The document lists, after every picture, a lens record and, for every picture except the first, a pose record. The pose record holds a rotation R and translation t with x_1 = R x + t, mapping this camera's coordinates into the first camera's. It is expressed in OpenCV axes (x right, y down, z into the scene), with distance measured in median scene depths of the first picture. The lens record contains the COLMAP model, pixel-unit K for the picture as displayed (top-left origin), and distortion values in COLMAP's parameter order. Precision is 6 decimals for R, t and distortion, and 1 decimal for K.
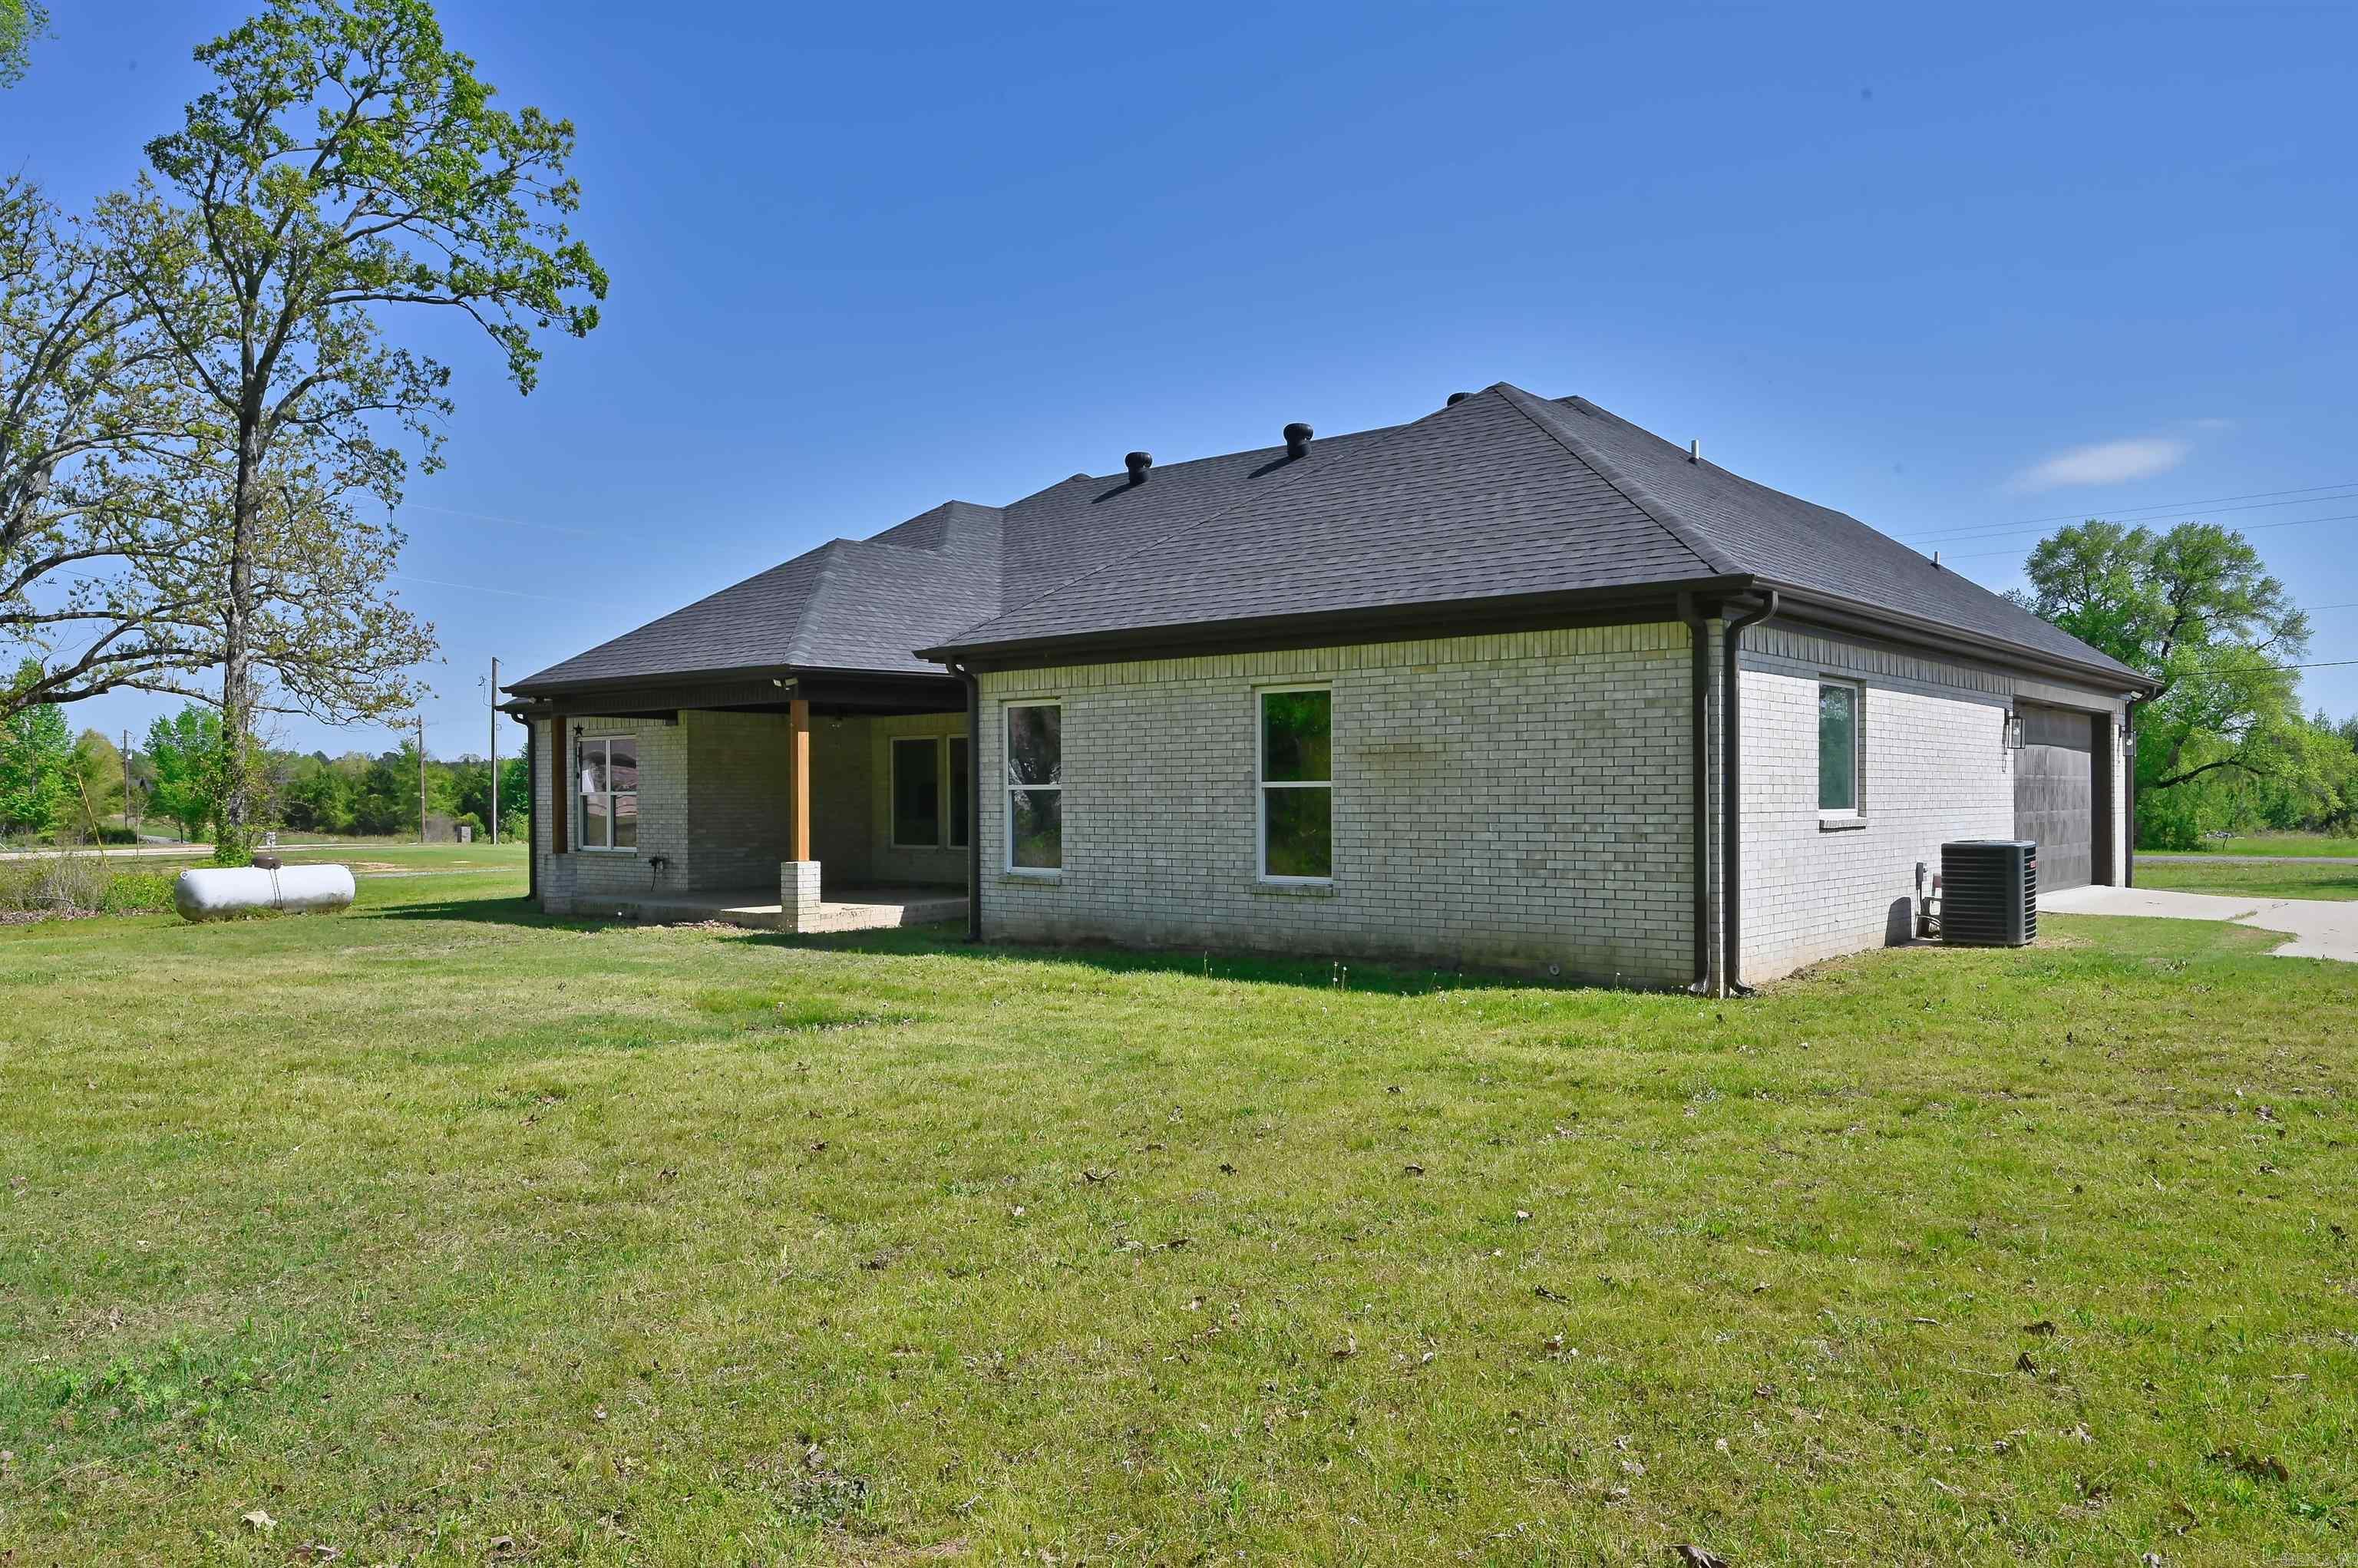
lens RADIAL K [[1635.3, 0, 1179.0], [0, 1635.3, 784.0], [0, 0, 1]] dist [0.000145, -0.000381]
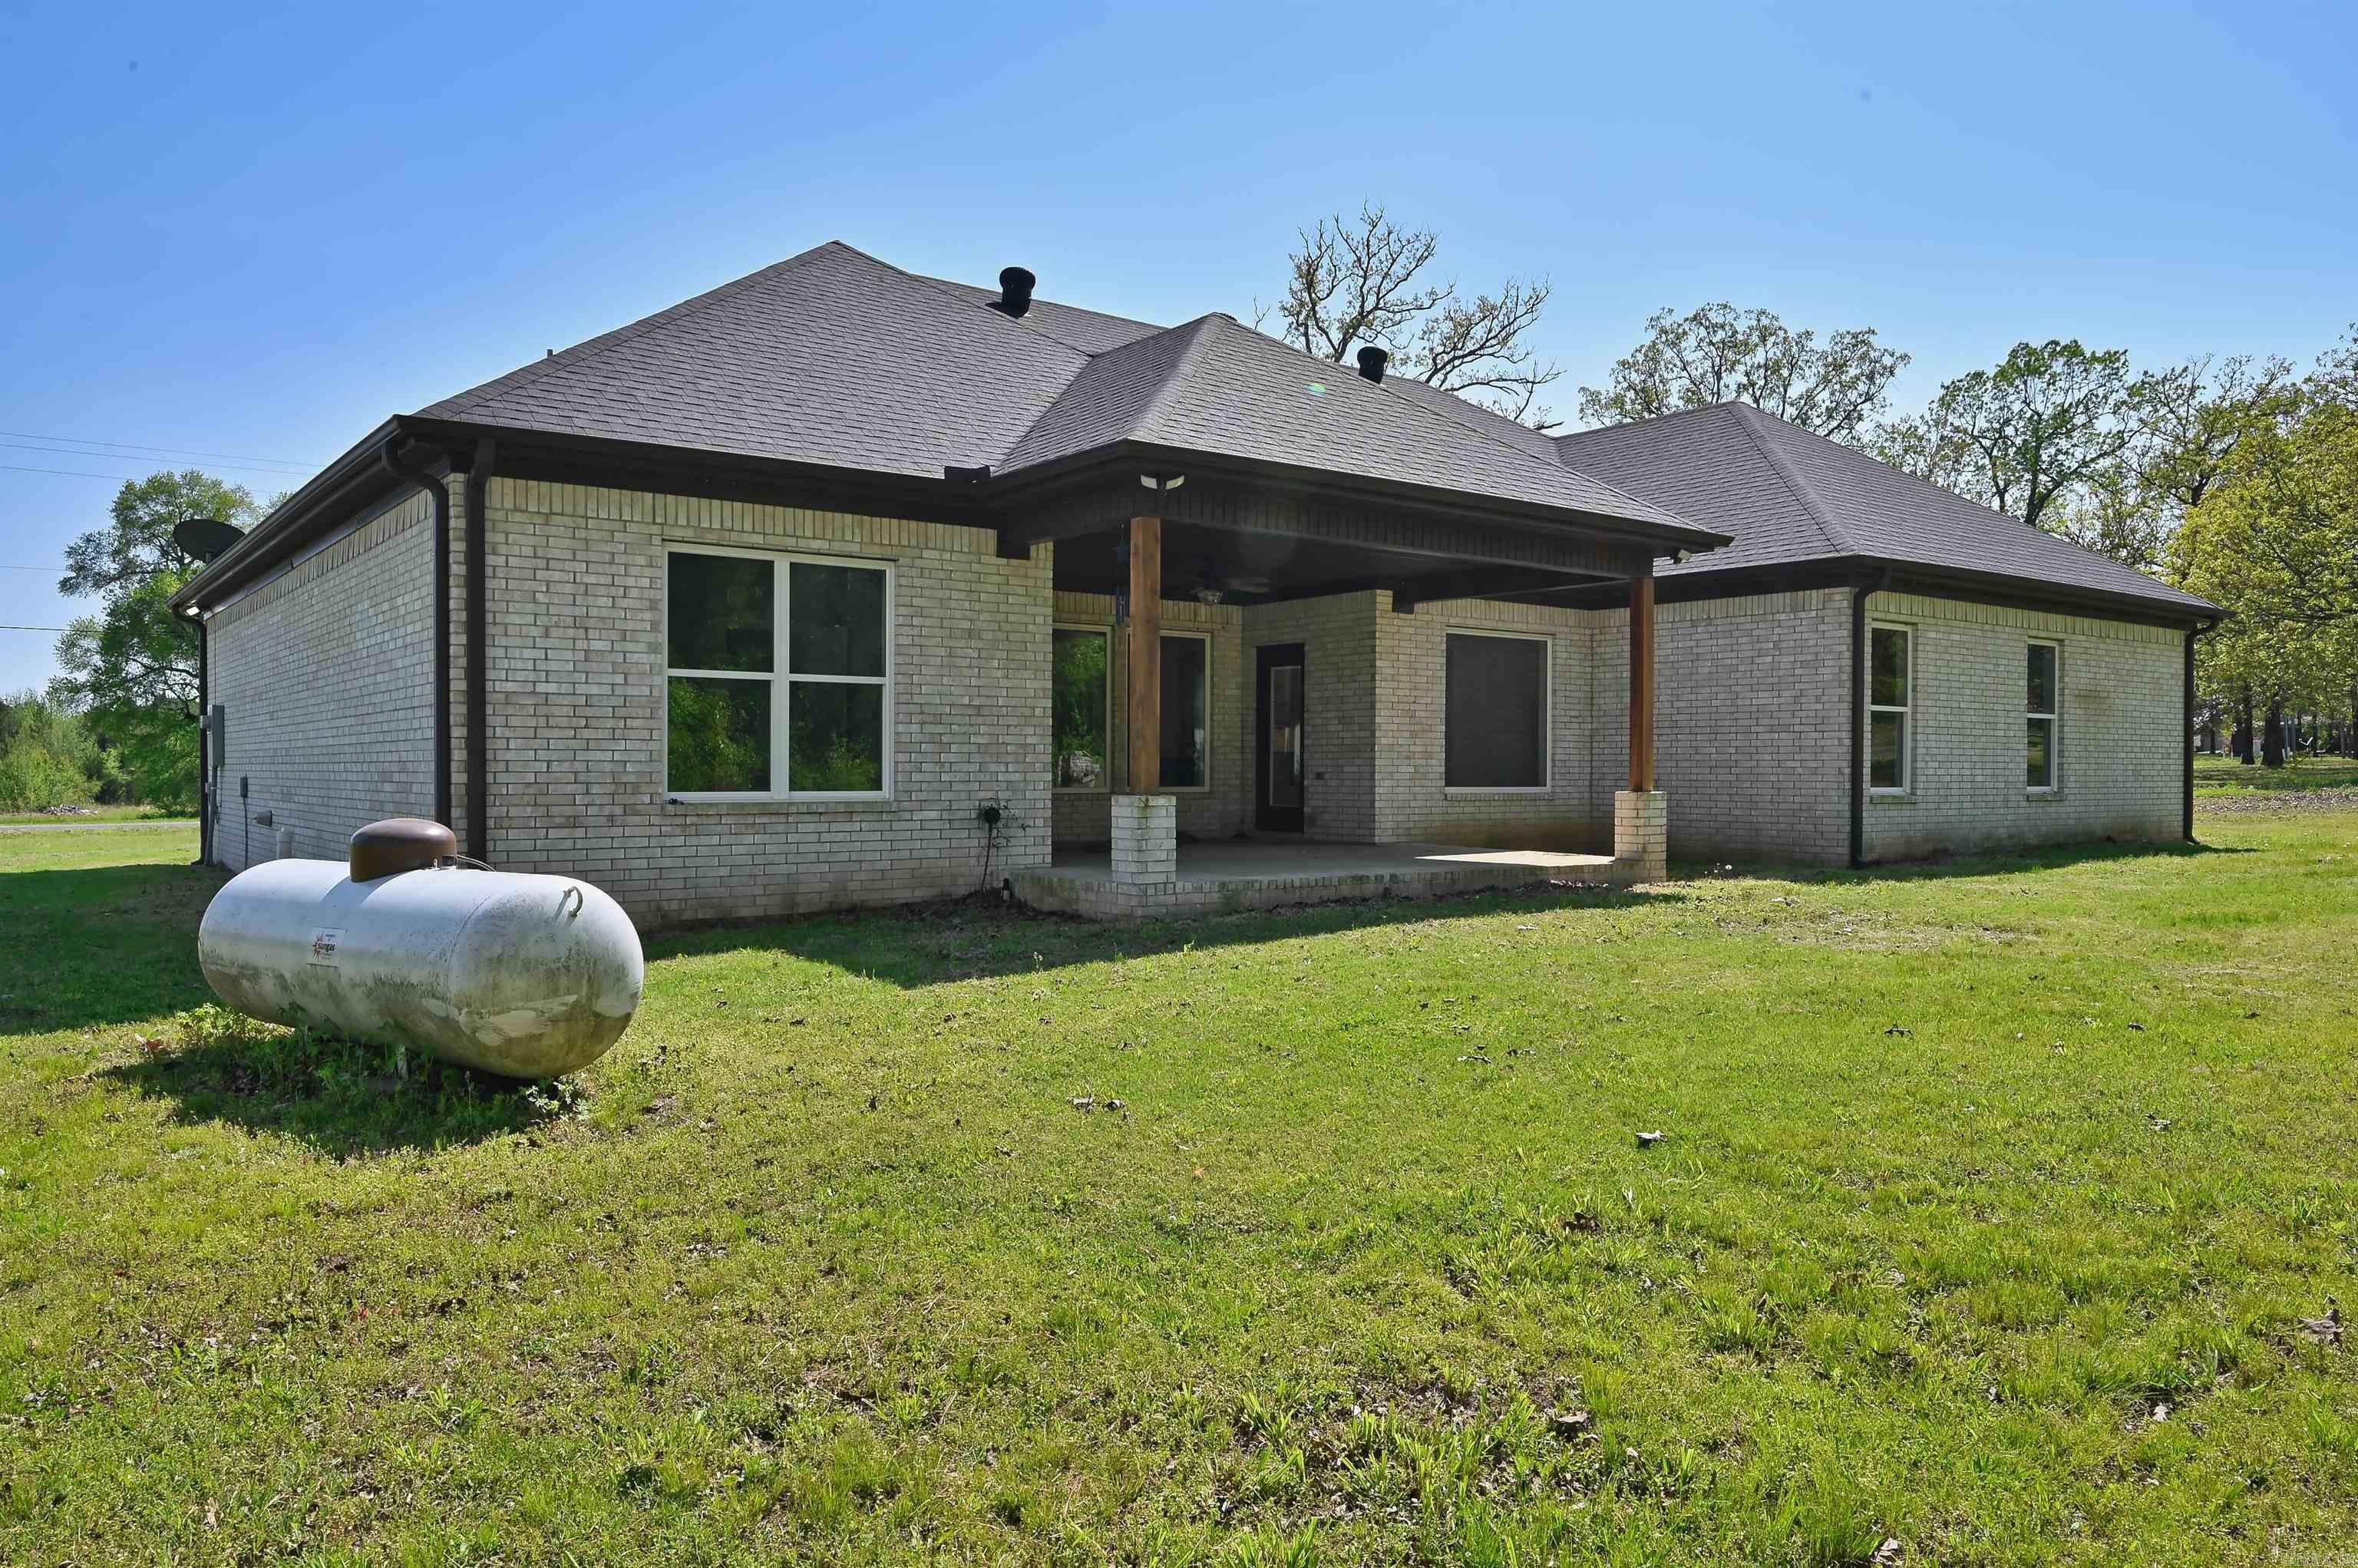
lens RADIAL K [[1620.7, 0, 1179.0], [0, 1620.7, 784.0], [0, 0, 1]] dist [0.001446, -0.000596]
pose [[0.224865, 0.001032, 0.974389, -1.358402], [-0.010852, 0.999940, 0.001445, 0.060695], [-0.974330, -0.010900, 0.224863, 1.392442]]
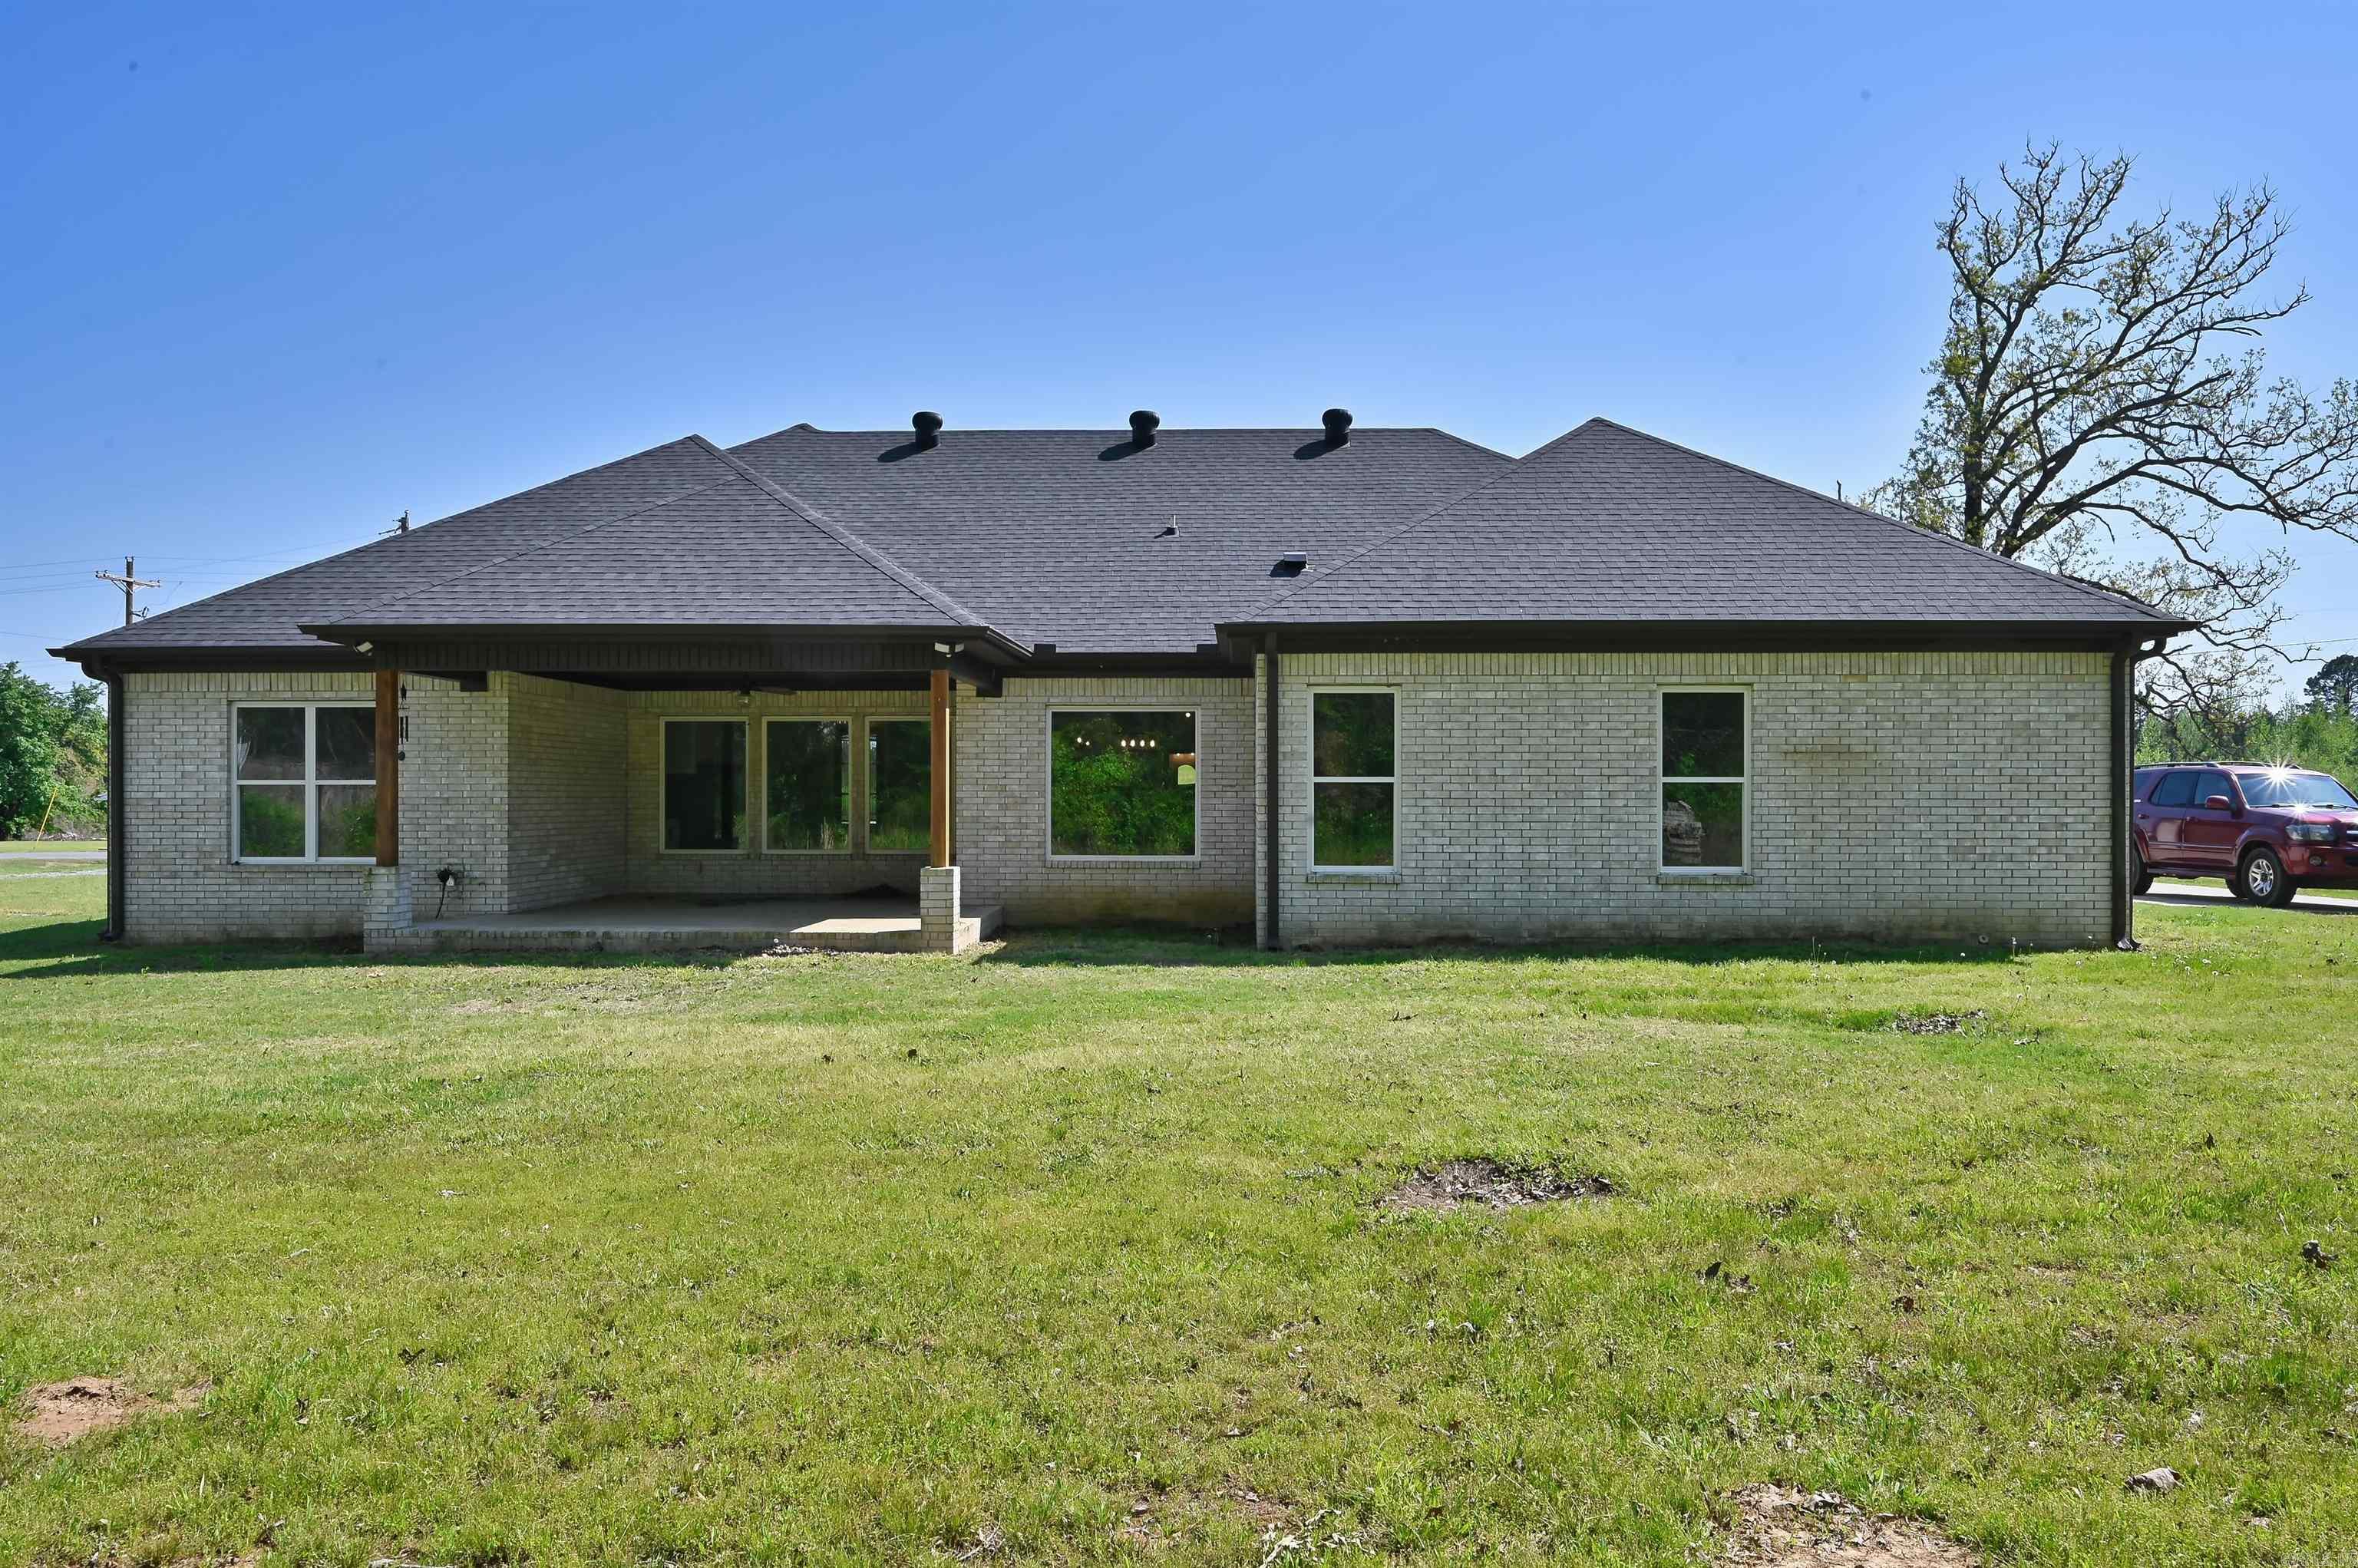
lens RADIAL K [[1620.7, 0, 1179.0], [0, 1620.7, 784.0], [0, 0, 1]] dist [0.001446, -0.000596]
pose [[0.791083, 0.012020, 0.611590, -0.848856], [-0.009933, 0.999928, -0.006803, 0.013615], [-0.611628, -0.000693, 0.791146, 0.380856]]
